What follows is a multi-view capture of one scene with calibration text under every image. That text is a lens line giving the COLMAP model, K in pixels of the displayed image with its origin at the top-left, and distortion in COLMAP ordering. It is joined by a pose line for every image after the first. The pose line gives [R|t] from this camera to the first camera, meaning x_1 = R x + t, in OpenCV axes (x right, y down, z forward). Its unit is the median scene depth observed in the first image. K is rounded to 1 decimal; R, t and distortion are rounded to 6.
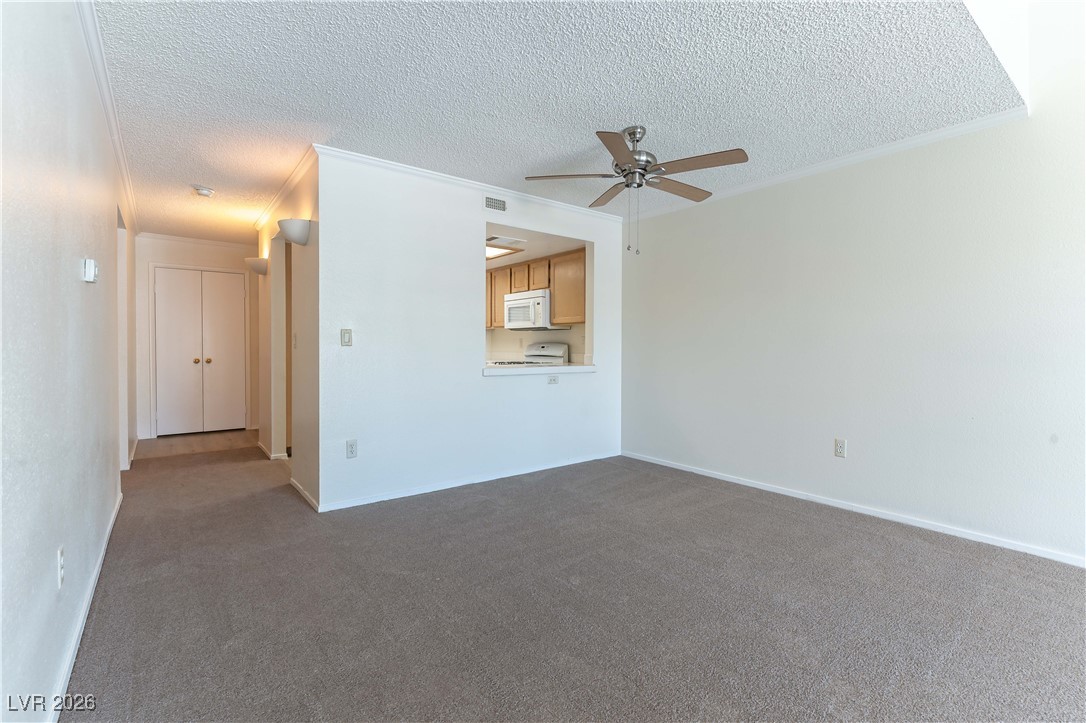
lens RADIAL K [[484.0, 0, 542.5], [0, 484.0, 352.6], [0, 0, 1]] dist [0.014704, -0.000672]
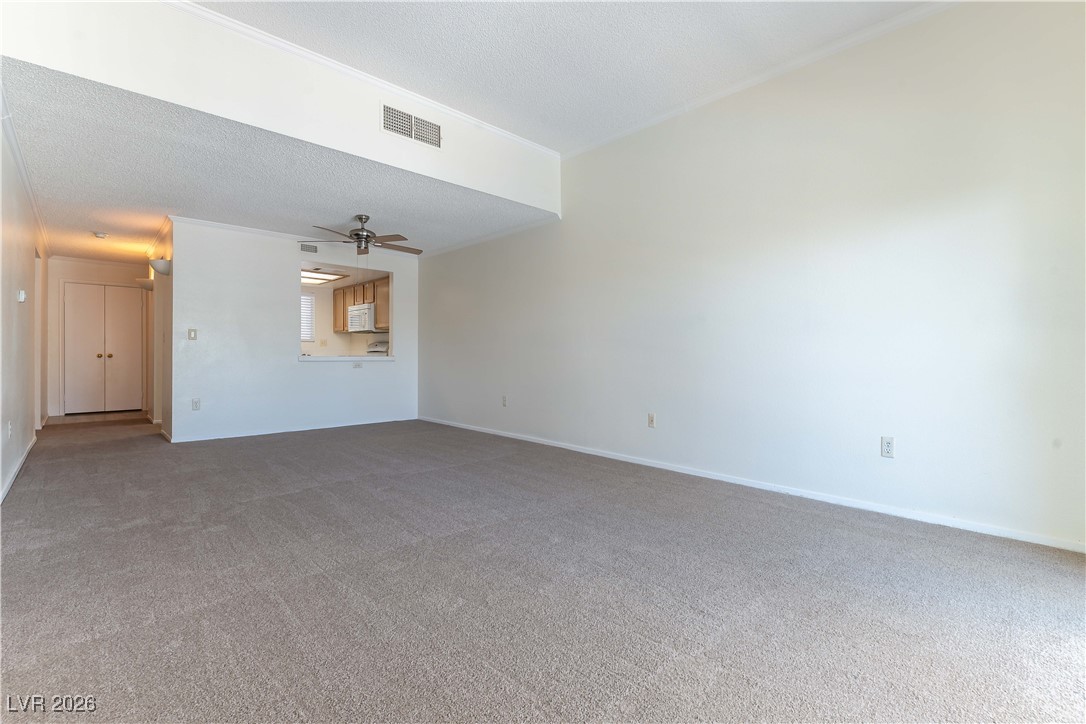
lens RADIAL K [[484.0, 0, 542.5], [0, 484.0, 353.1], [0, 0, 1]] dist [0.014704, -0.000672]
pose [[0.995428, 0.001028, 0.095513, 0.407390], [0.000384, 0.999891, -0.014764, 0.037422], [-0.095518, 0.014733, 0.995319, -0.489073]]
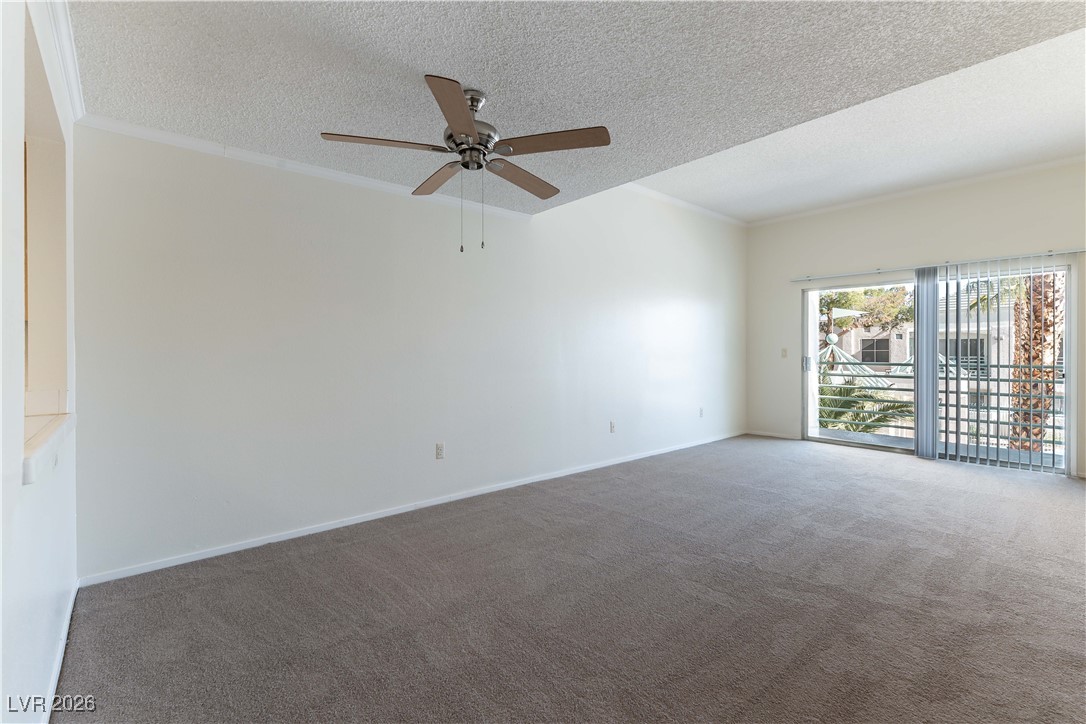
lens RADIAL K [[484.0, 0, 542.5], [0, 484.0, 353.1], [0, 0, 1]] dist [0.014704, -0.000672]
pose [[-0.051572, -0.007582, 0.998640, -0.377077], [0.013034, 0.999881, 0.008264, -0.028816], [-0.998584, 0.013442, -0.051467, 0.572011]]
